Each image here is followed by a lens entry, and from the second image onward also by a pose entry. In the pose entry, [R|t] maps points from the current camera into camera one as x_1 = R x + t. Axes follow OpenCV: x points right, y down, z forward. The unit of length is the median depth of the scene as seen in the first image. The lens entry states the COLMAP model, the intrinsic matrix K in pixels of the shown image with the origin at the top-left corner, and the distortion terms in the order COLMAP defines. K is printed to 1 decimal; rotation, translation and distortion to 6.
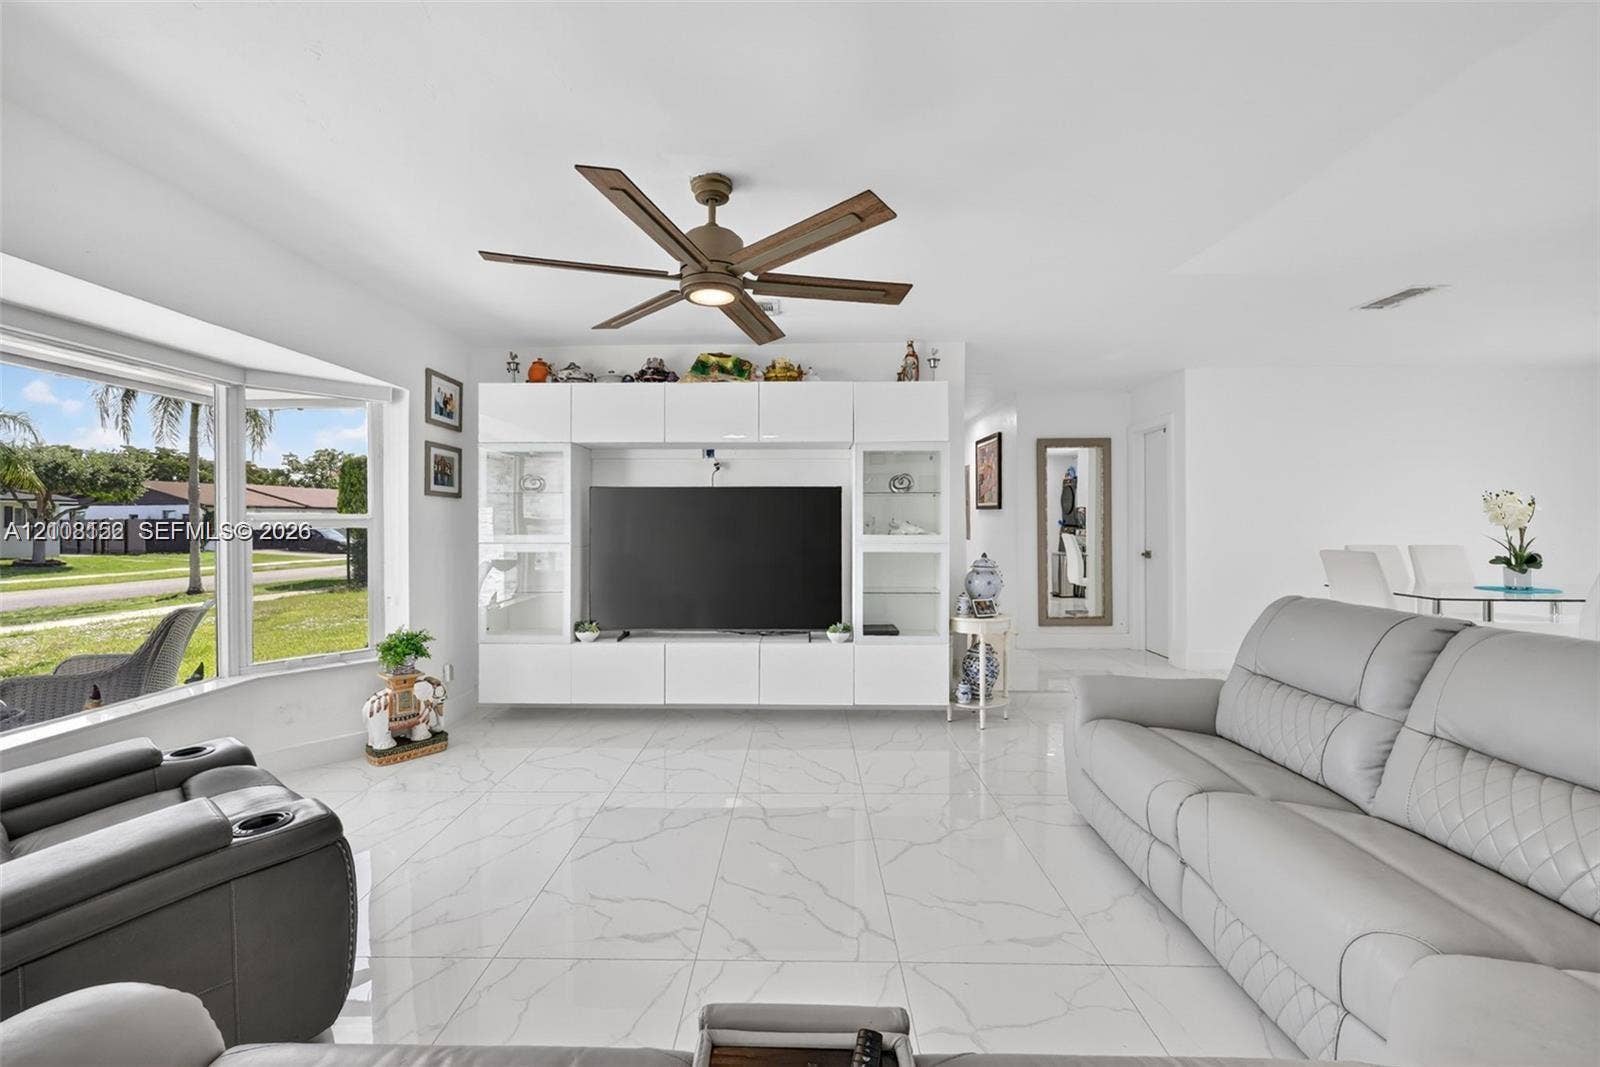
lens RADIAL K [[665.8, 0, 797.0], [0, 665.8, 523.4], [0, 0, 1]] dist [0.004103, 0.000934]
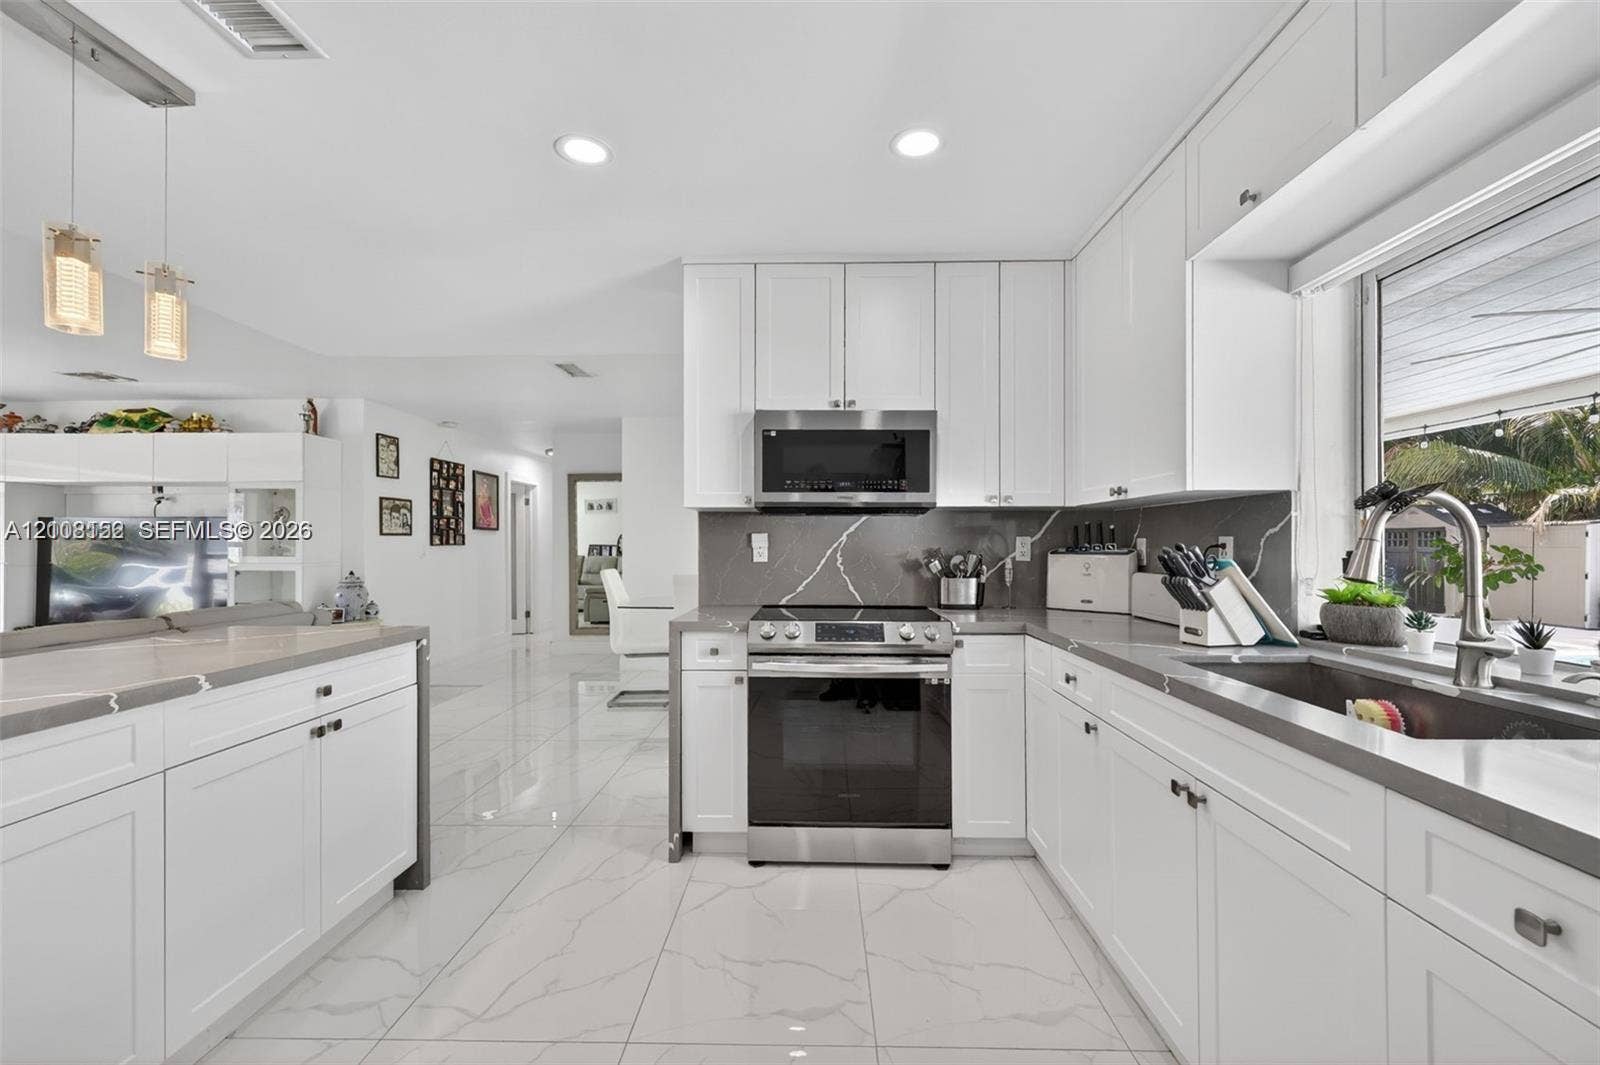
lens RADIAL K [[665.8, 0, 796.9], [0, 665.8, 552.6], [0, 0, 1]] dist [0.004103, 0.000934]
pose [[0.999776, 0.001098, -0.021156, 1.153110], [-0.000911, 0.999960, 0.008861, -0.001843], [0.021165, -0.008839, 0.999737, -0.219883]]
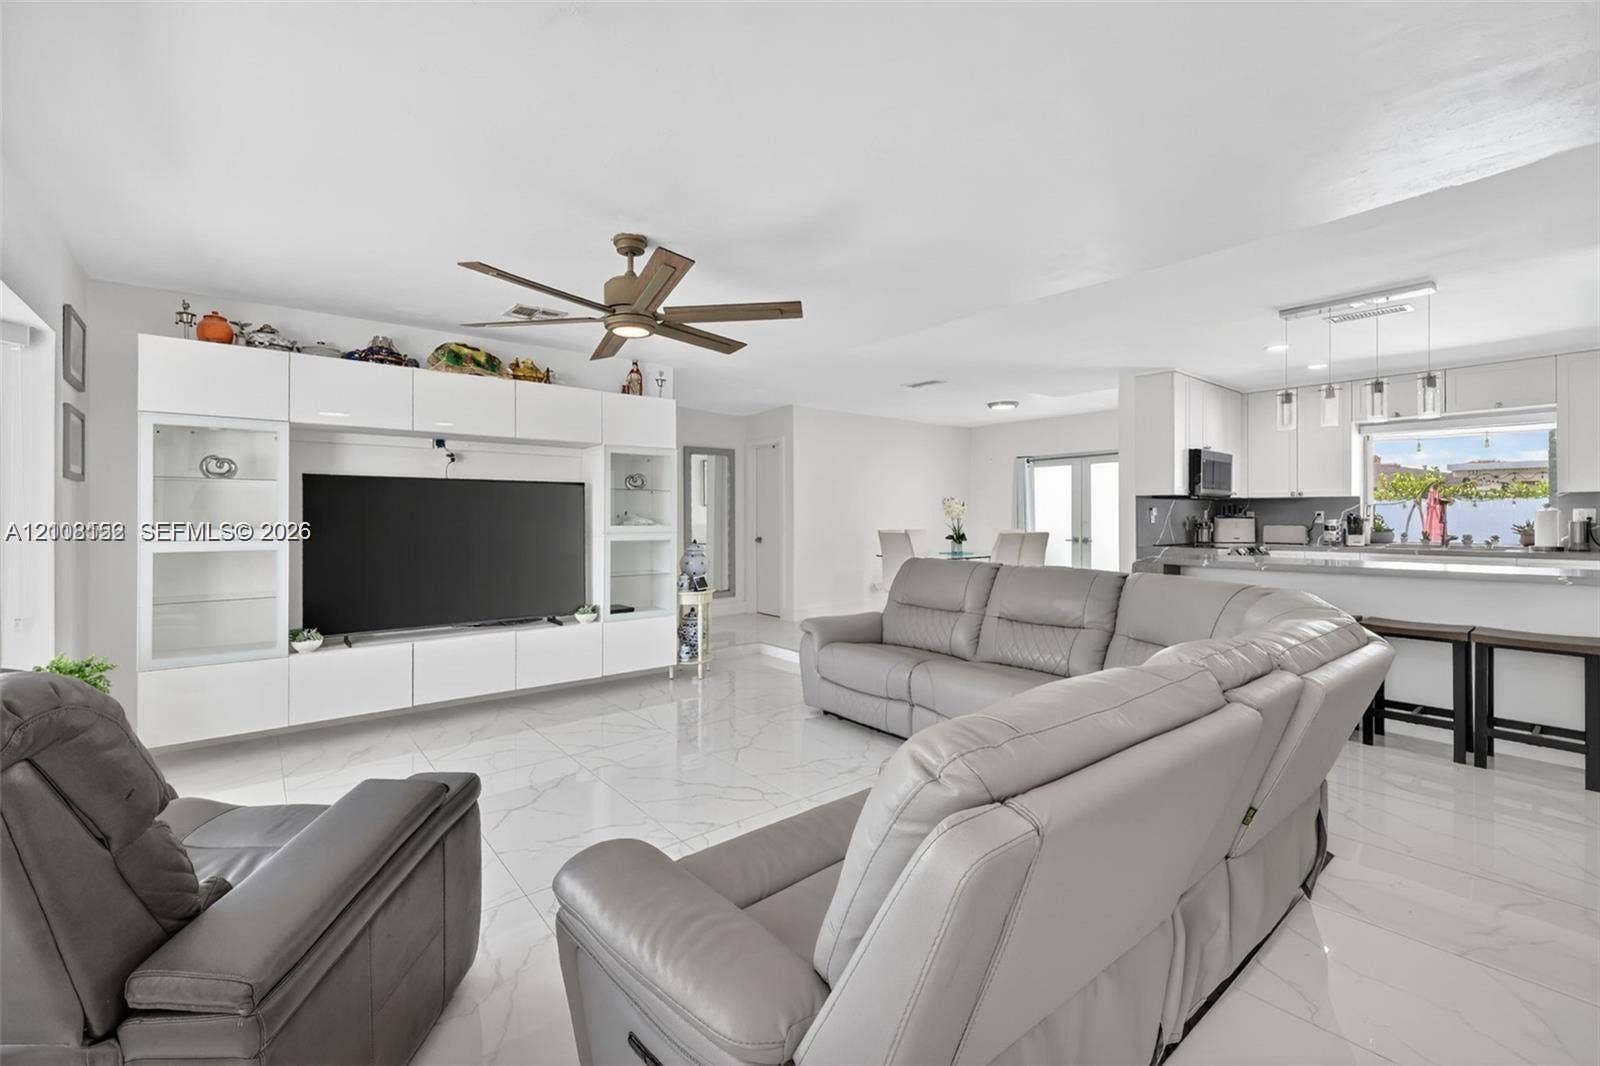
lens RADIAL K [[665.8, 0, 796.1], [0, 665.8, 512.3], [0, 0, 1]] dist [0.004103, 0.000934]
pose [[0.764395, 0.004149, 0.644735, -0.389686], [0.001237, 0.999968, -0.007902, 0.003129], [-0.644748, 0.006838, 0.764365, -0.078851]]
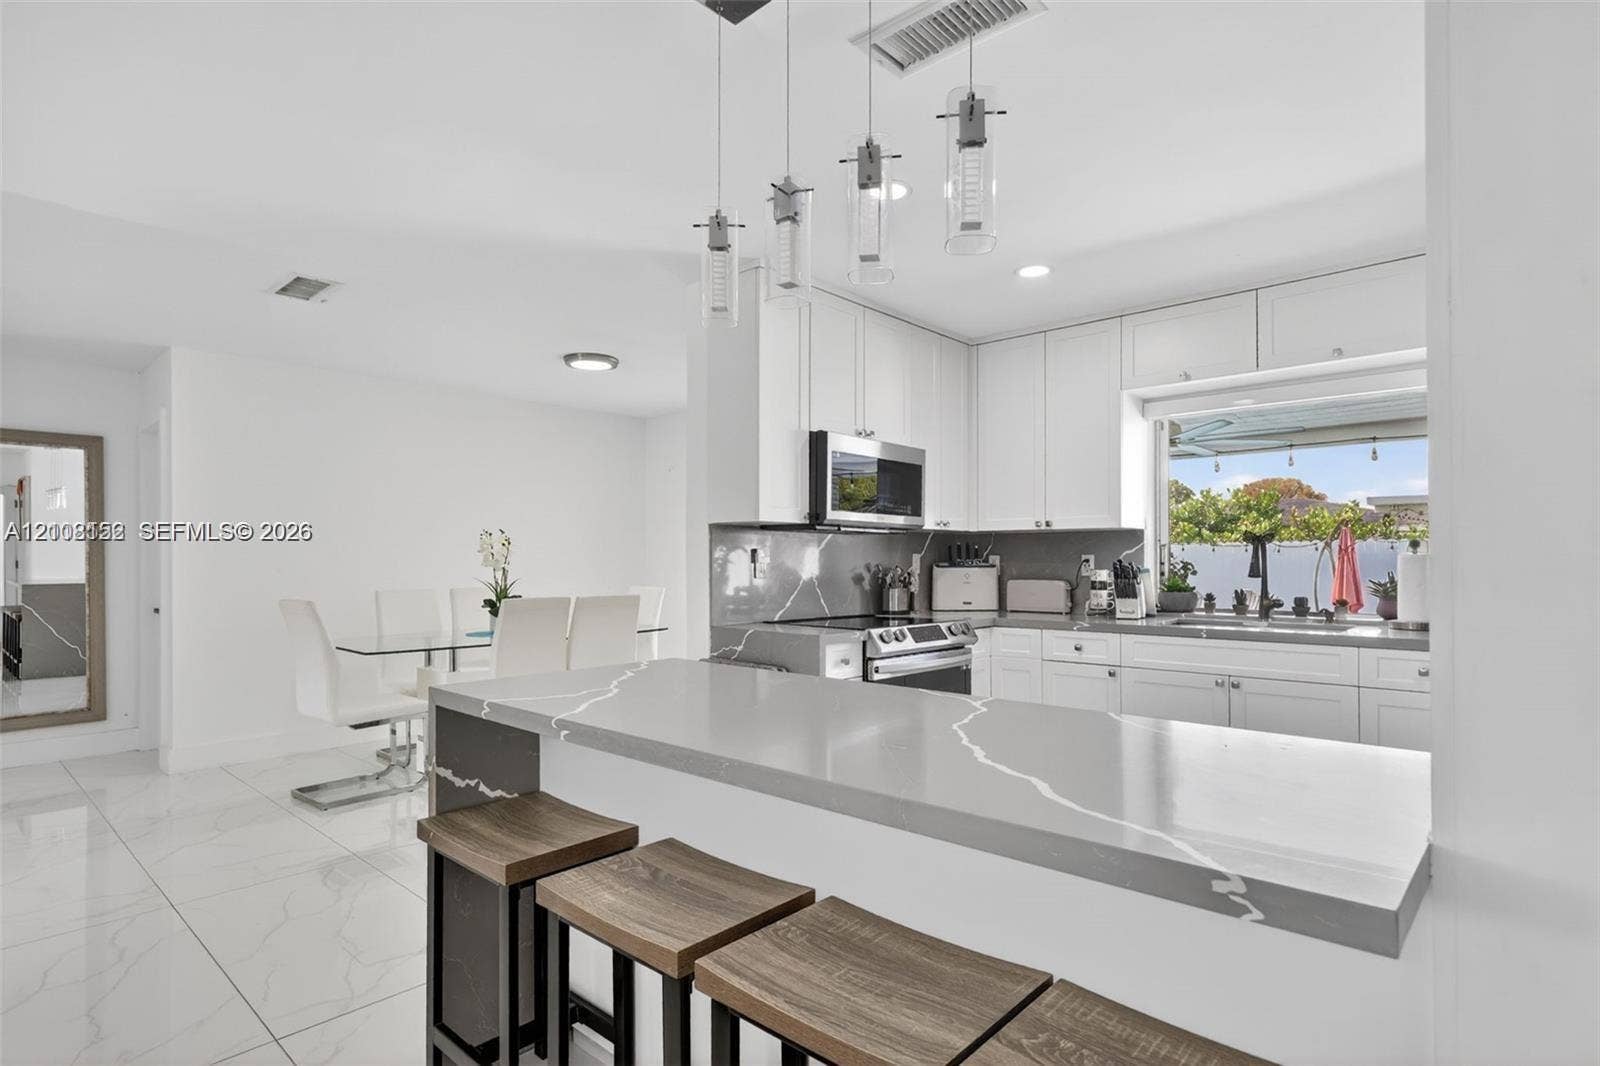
lens RADIAL K [[819.6, 0, 818.2], [0, 819.6, 561.1], [0, 0, 1]] dist [0.004436, 0.000609]
pose [[0.650717, -0.000448, 0.759321, 0.467667], [0.002794, 0.999994, -0.001805, -0.001270], [-0.759315, 0.003296, 0.650714, -0.106441]]
